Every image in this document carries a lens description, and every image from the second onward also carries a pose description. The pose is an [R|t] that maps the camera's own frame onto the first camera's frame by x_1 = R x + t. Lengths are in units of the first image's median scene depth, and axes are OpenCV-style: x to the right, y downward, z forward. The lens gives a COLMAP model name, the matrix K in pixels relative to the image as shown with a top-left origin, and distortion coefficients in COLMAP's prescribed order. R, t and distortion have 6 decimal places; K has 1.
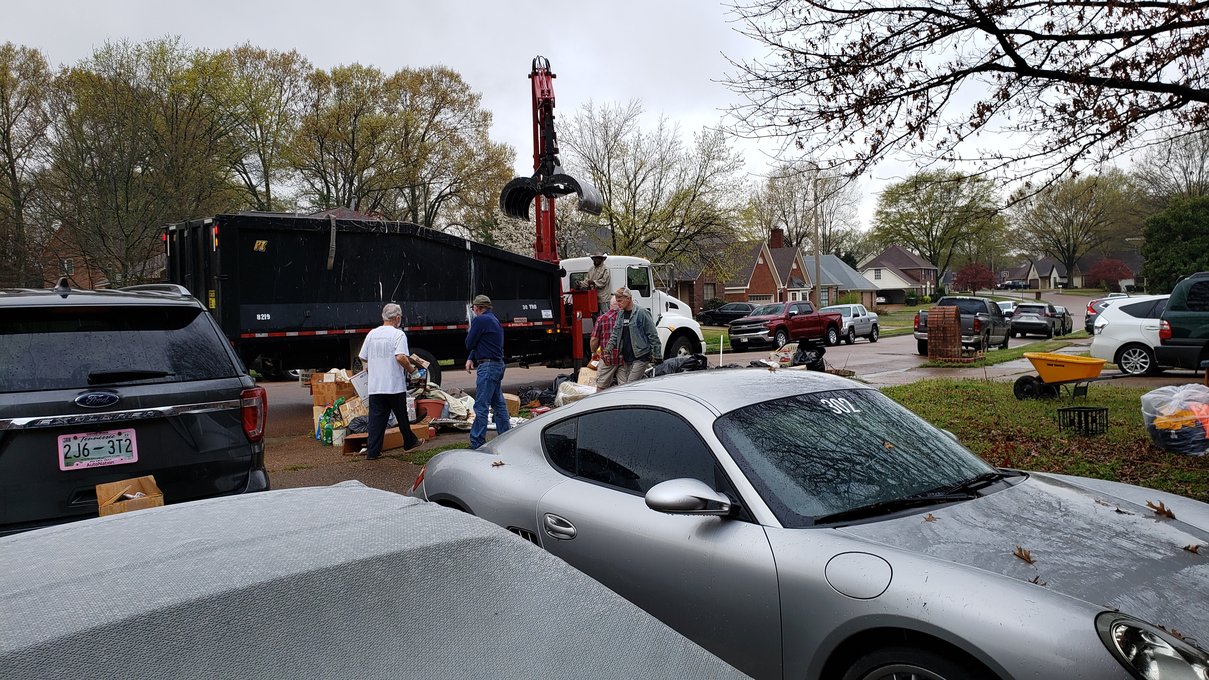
lens RADIAL K [[940.7, 0, 617.4], [0, 940.7, 316.0], [0, 0, 1]] dist [0.019516, 0.014577]
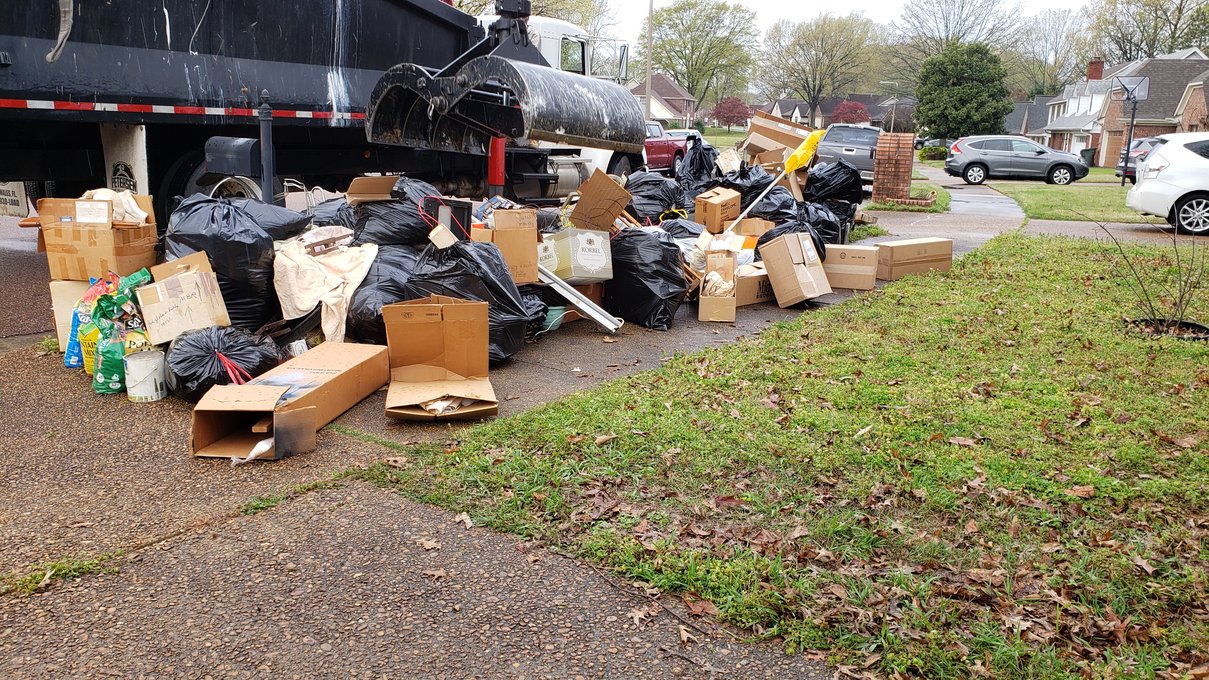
lens RADIAL K [[921.5, 0, 604.5], [0, 921.5, 340.0], [0, 0, 1]] dist [0.014468, -0.006733]
pose [[0.961810, -0.003554, 0.273696, -0.109546], [-0.054759, 0.977204, 0.205121, 0.013979], [-0.268186, -0.212274, 0.939689, 0.301665]]
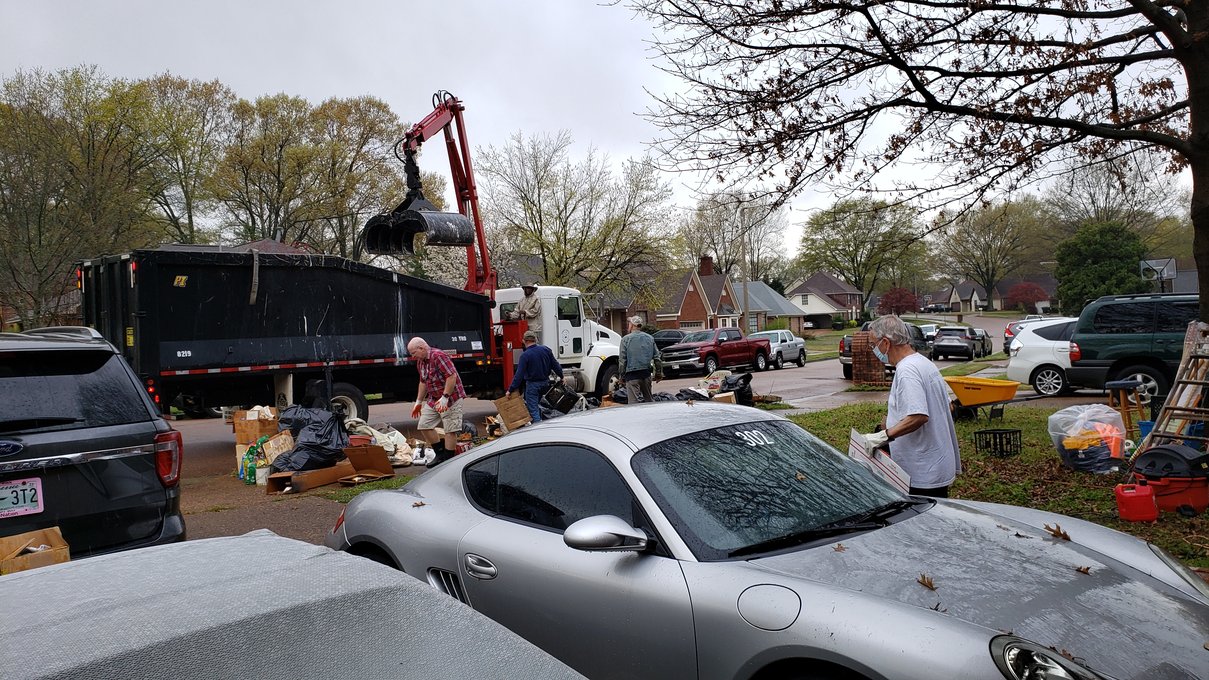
lens RADIAL K [[943.4, 0, 607.7], [0, 943.4, 322.4], [0, 0, 1]] dist [-0.012876, 0.074972]
pose [[0.998060, -0.014506, 0.060547, 0.002844], [0.015886, 0.999624, -0.022360, -0.001791], [-0.060200, 0.023278, 0.997915, -0.002195]]
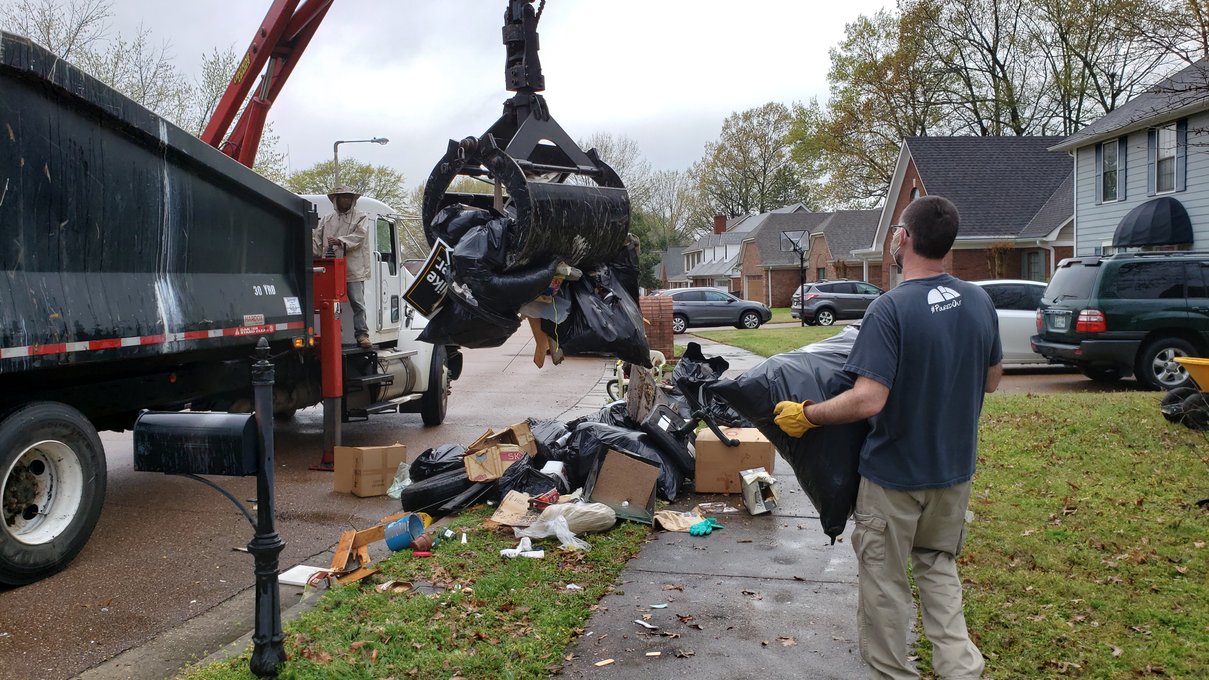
lens RADIAL K [[923.1, 0, 592.2], [0, 923.1, 338.7], [0, 0, 1]] dist [0.034007, 0.003974]
pose [[0.801665, -0.025797, 0.597217, -0.176852], [0.007539, 0.999425, 0.033051, -0.000336], [-0.597726, -0.021993, 0.801399, 0.406901]]
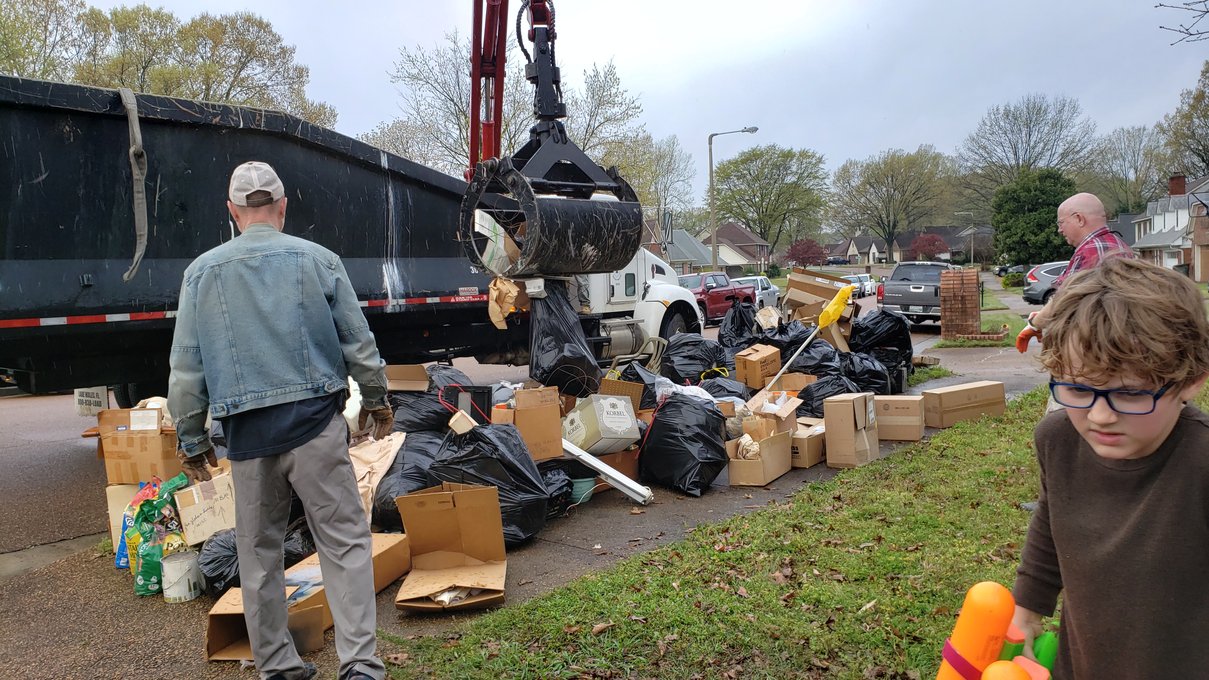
lens RADIAL K [[930.7, 0, 605.4], [0, 930.7, 326.1], [0, 0, 1]] dist [0.006915, 0.011360]
pose [[0.982623, -0.022682, 0.184223, -0.094262], [0.016929, 0.999320, 0.032744, 0.006391], [-0.184840, -0.029056, 0.982339, 0.291184]]
